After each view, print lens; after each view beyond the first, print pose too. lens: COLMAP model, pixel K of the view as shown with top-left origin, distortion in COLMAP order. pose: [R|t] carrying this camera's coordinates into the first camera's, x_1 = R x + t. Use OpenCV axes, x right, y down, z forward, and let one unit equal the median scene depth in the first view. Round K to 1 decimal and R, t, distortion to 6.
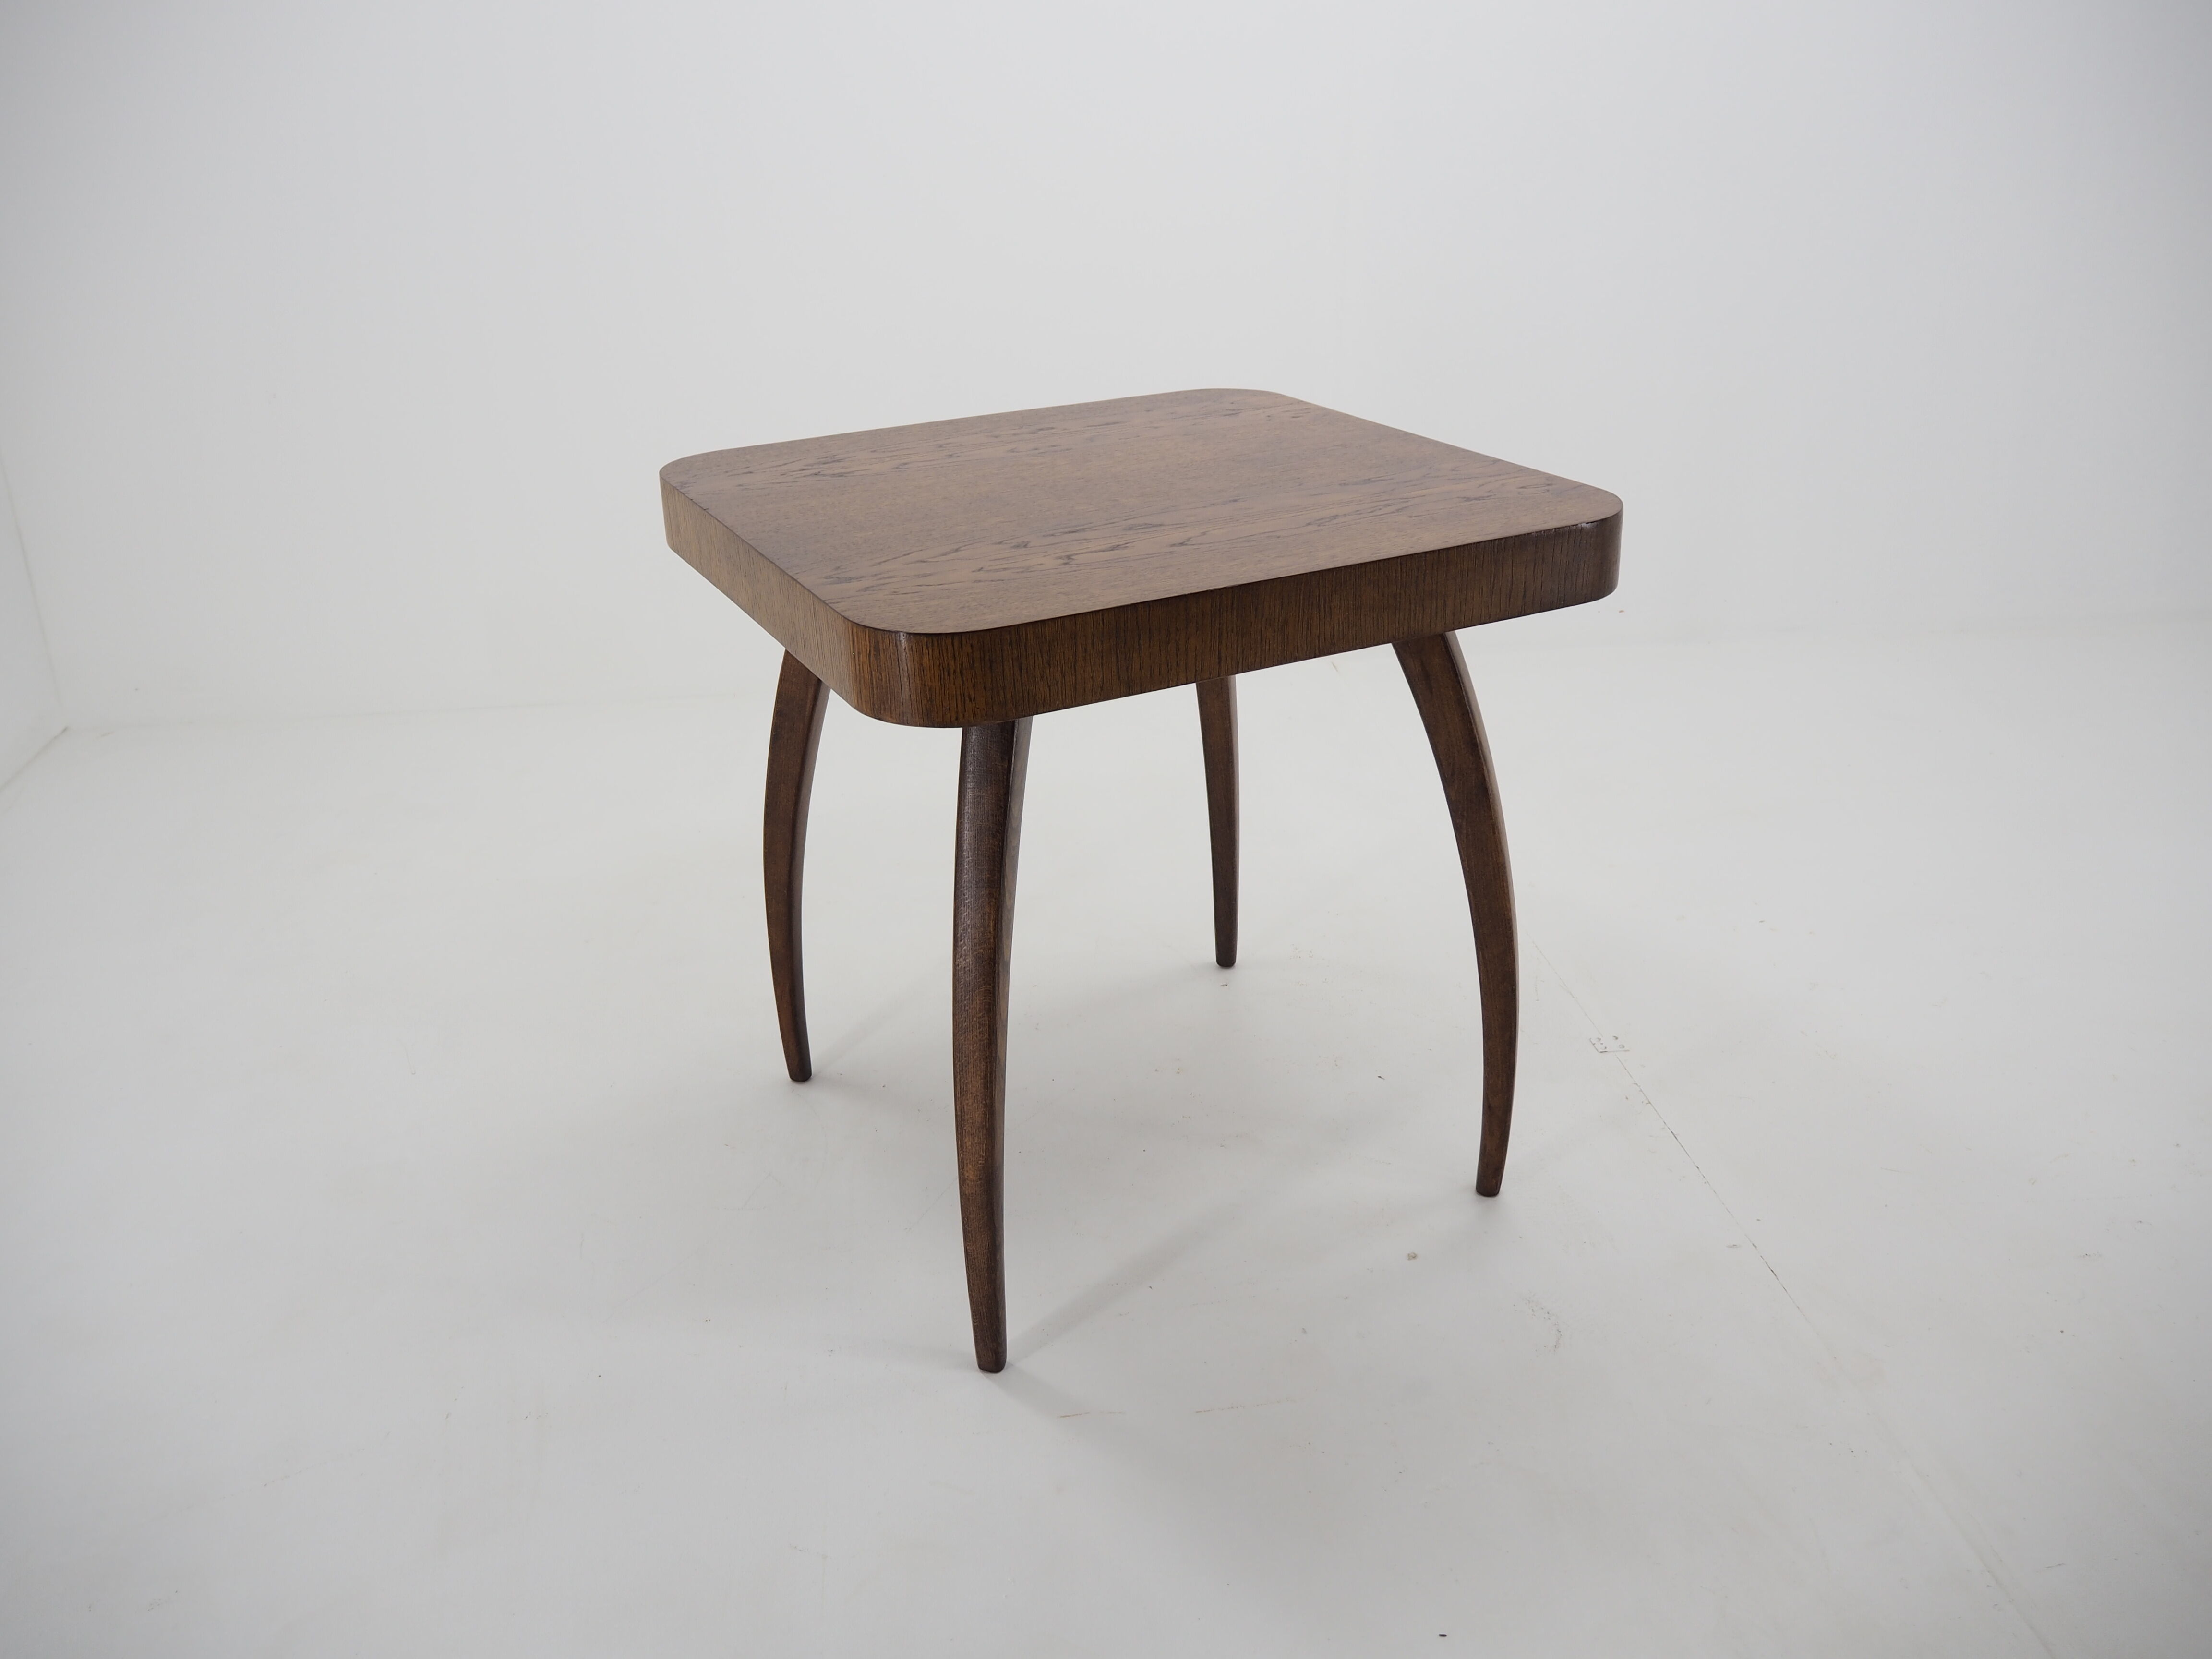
lens RADIAL K [[1835.1, 0, 1105.2], [0, 1835.1, 826.4], [0, 0, 1]] dist [-0.028251, 0.005176]
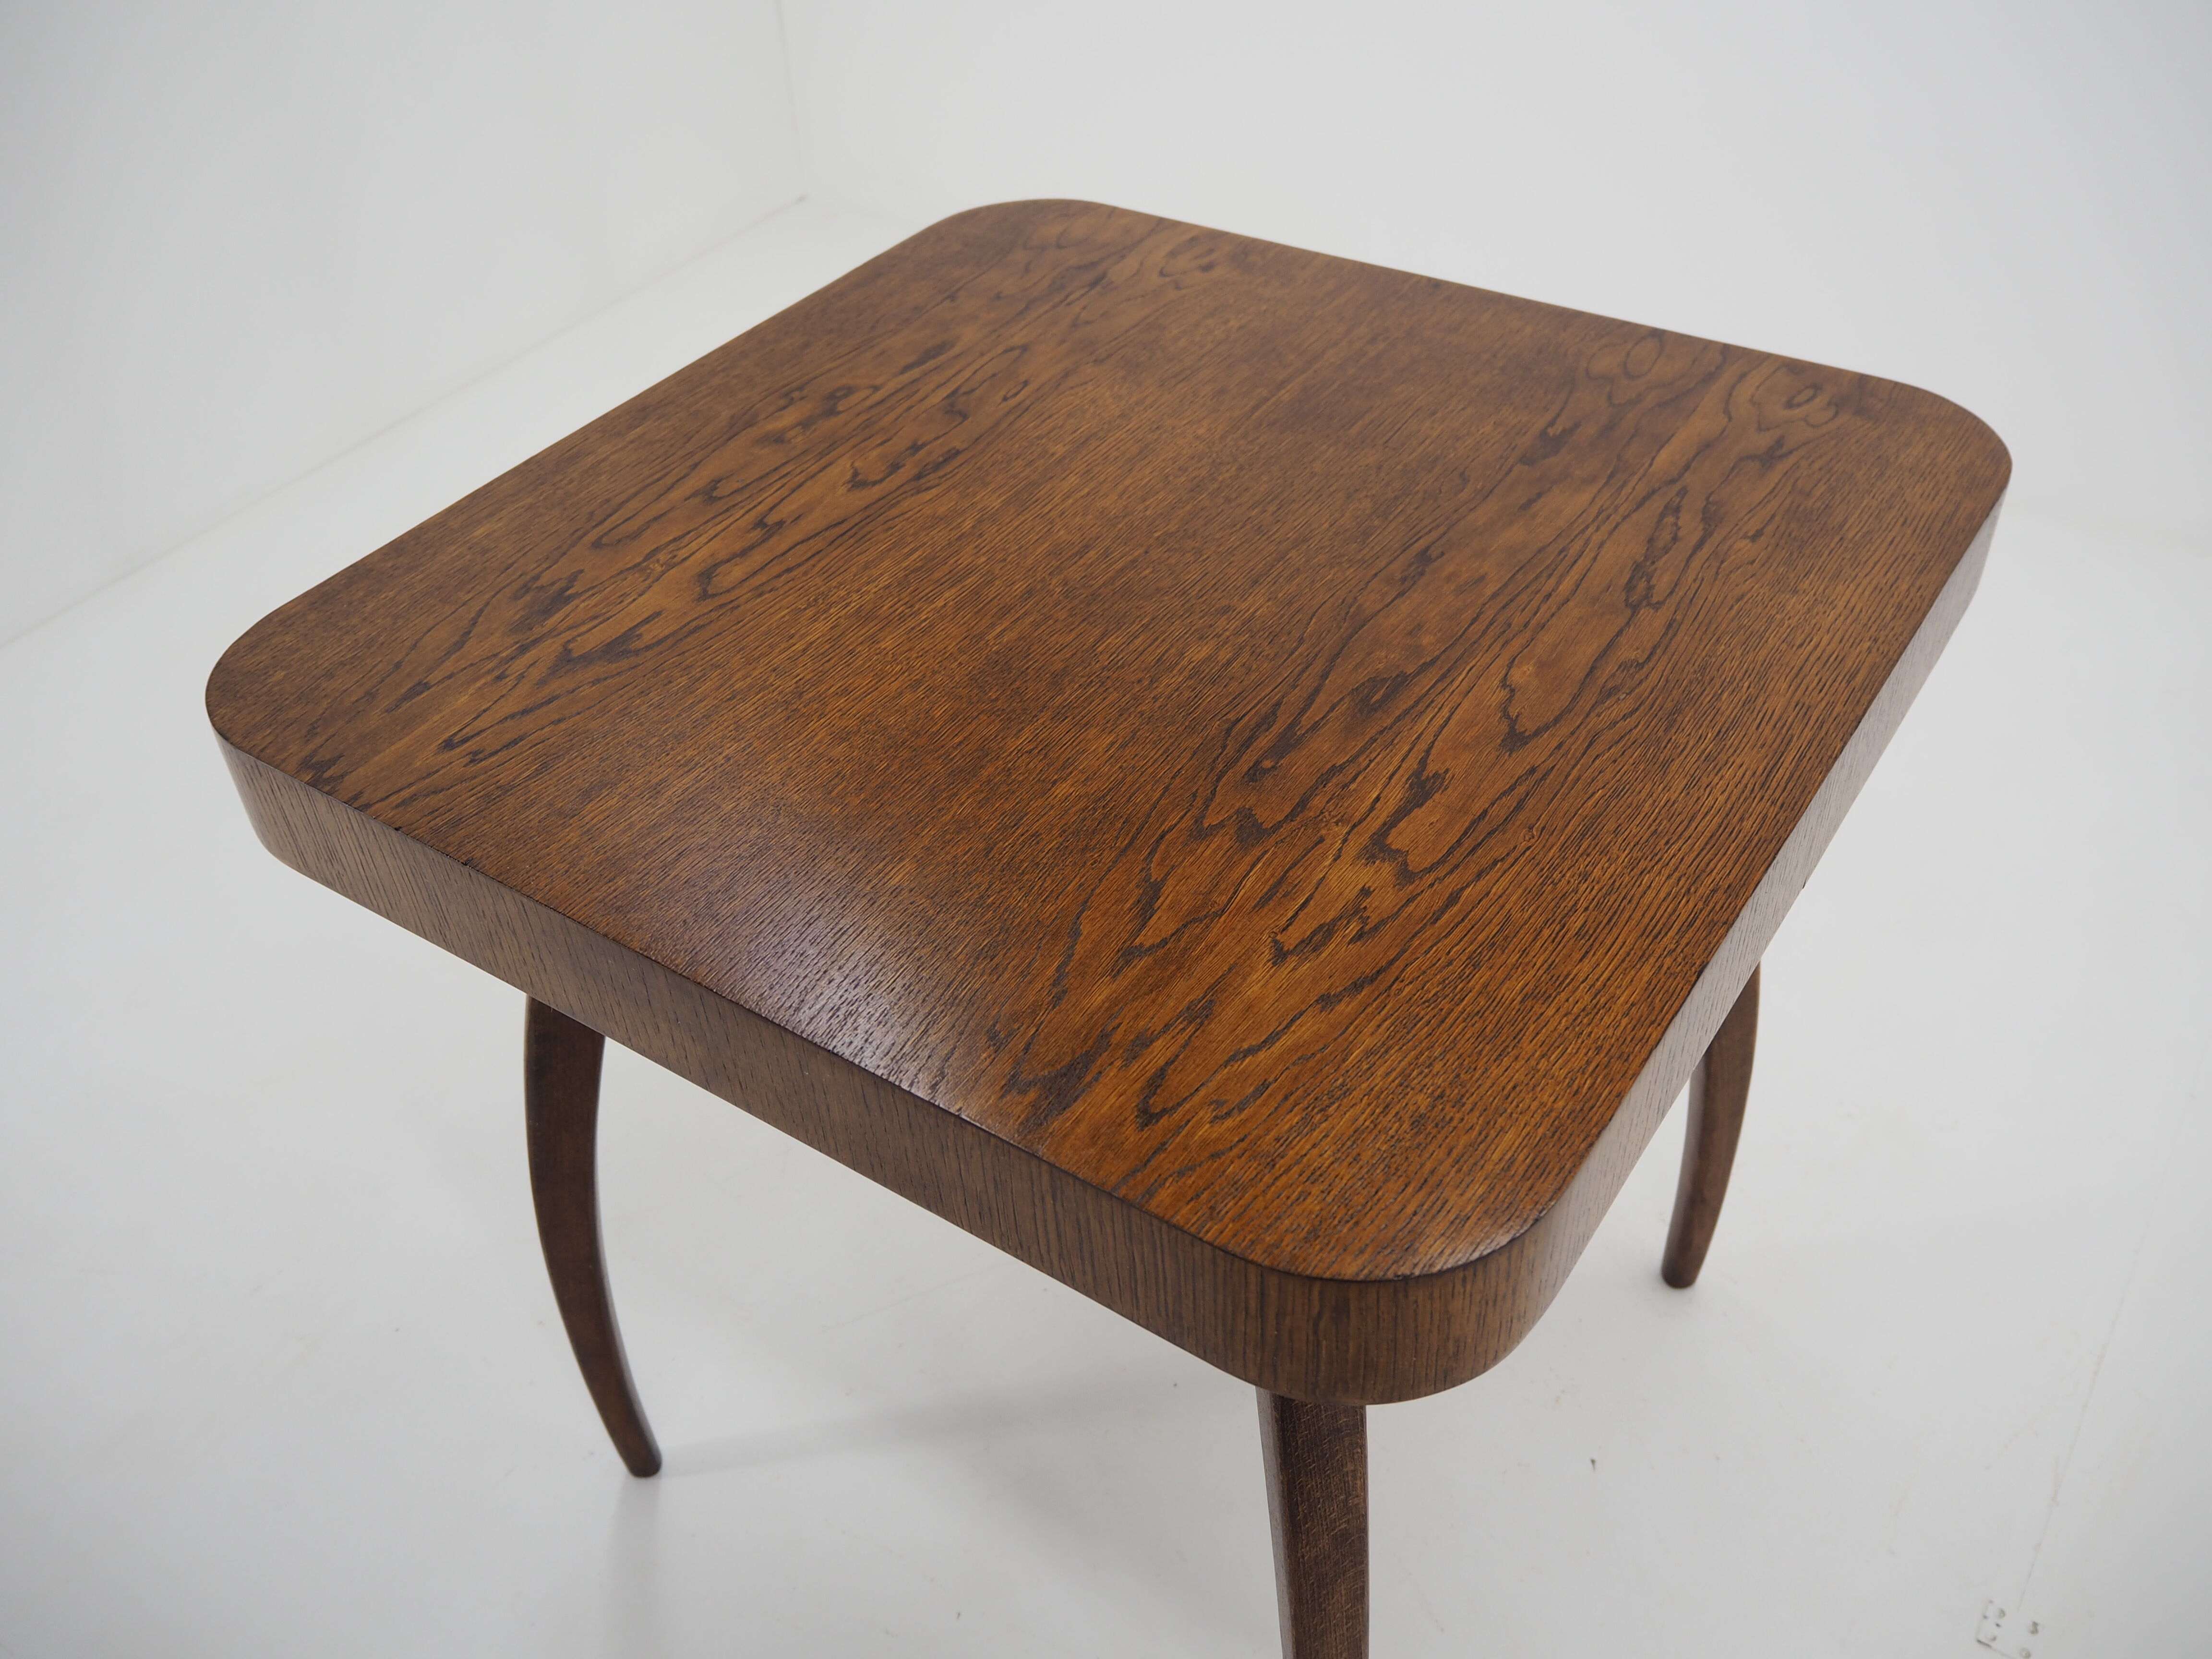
lens RADIAL K [[1932.5, 0, 1103.1], [0, 1932.5, 832.5], [0, 0, 1]] dist [-0.024587, -0.003850]
pose [[0.875969, -0.323505, 0.357804, -0.276517], [0.218662, 0.927484, 0.303250, -0.326799], [-0.429960, -0.187400, 0.883185, 0.548706]]
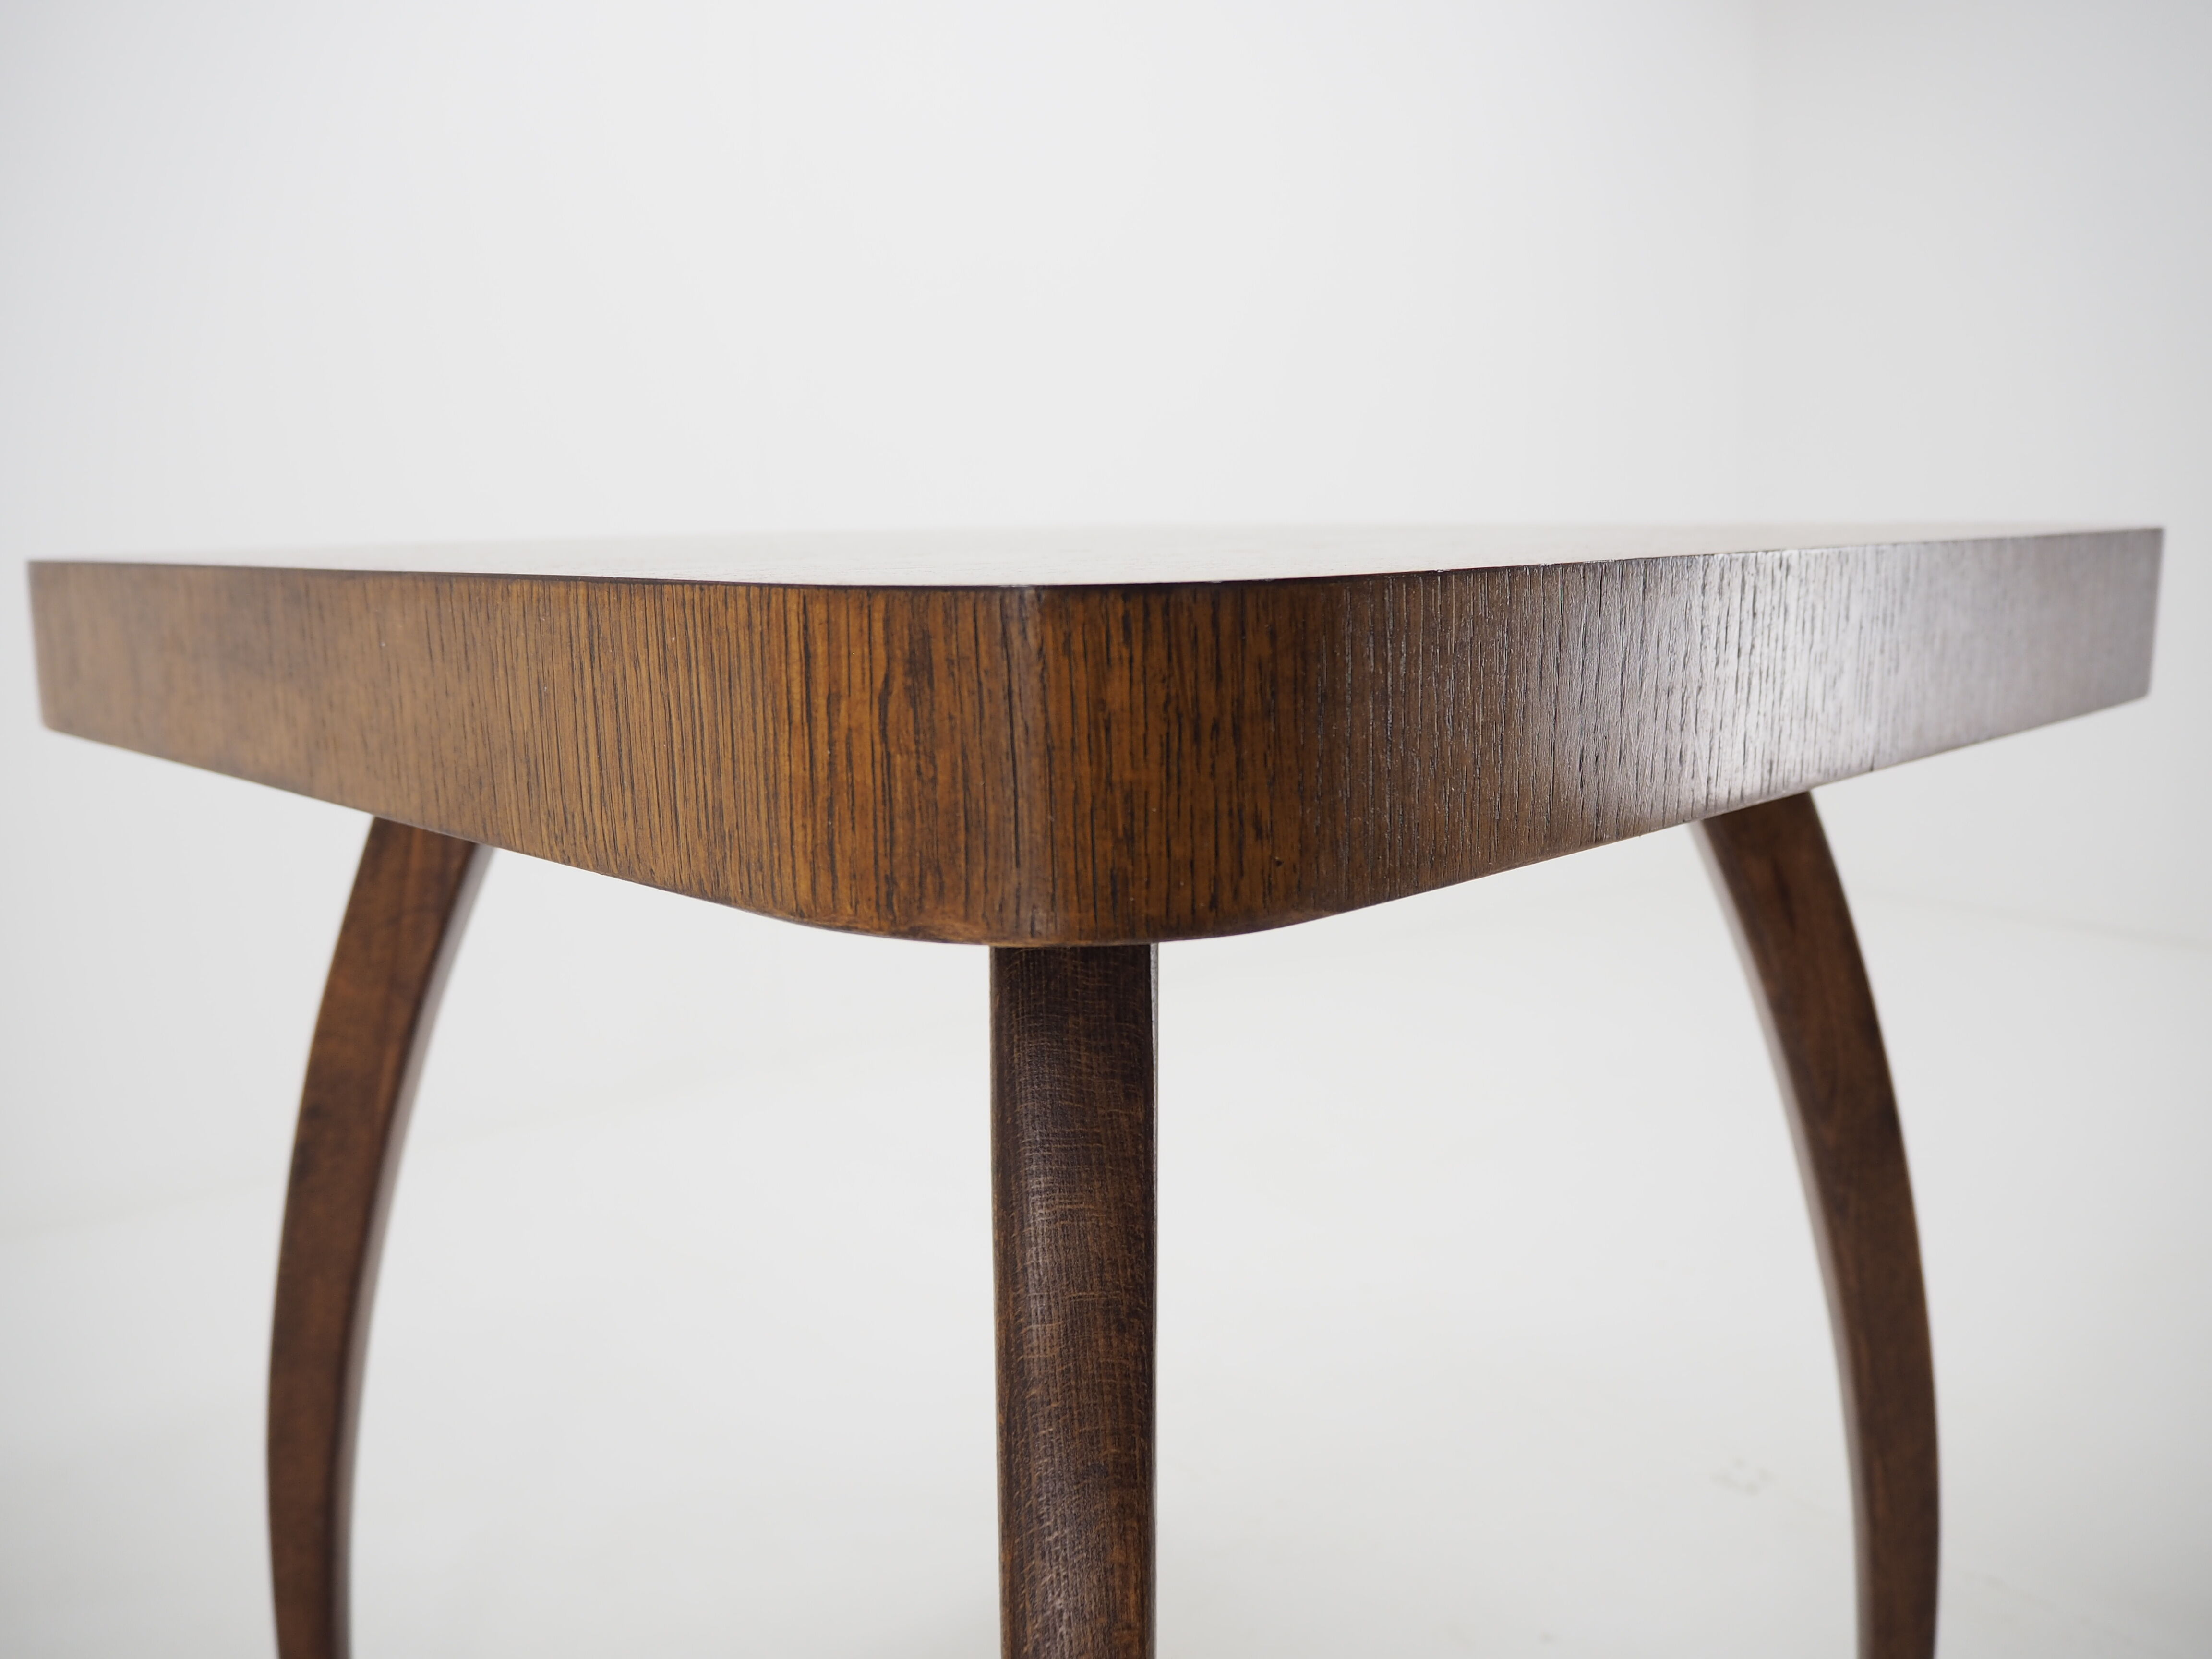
lens RADIAL K [[1835.1, 0, 1109.9], [0, 1835.1, 833.5], [0, 0, 1]] dist [-0.028251, 0.005176]
pose [[0.951397, -0.036174, 0.305836, -0.161500], [0.110320, 0.967207, -0.228782, -0.005695], [-0.287531, 0.251402, 0.924188, 0.659780]]
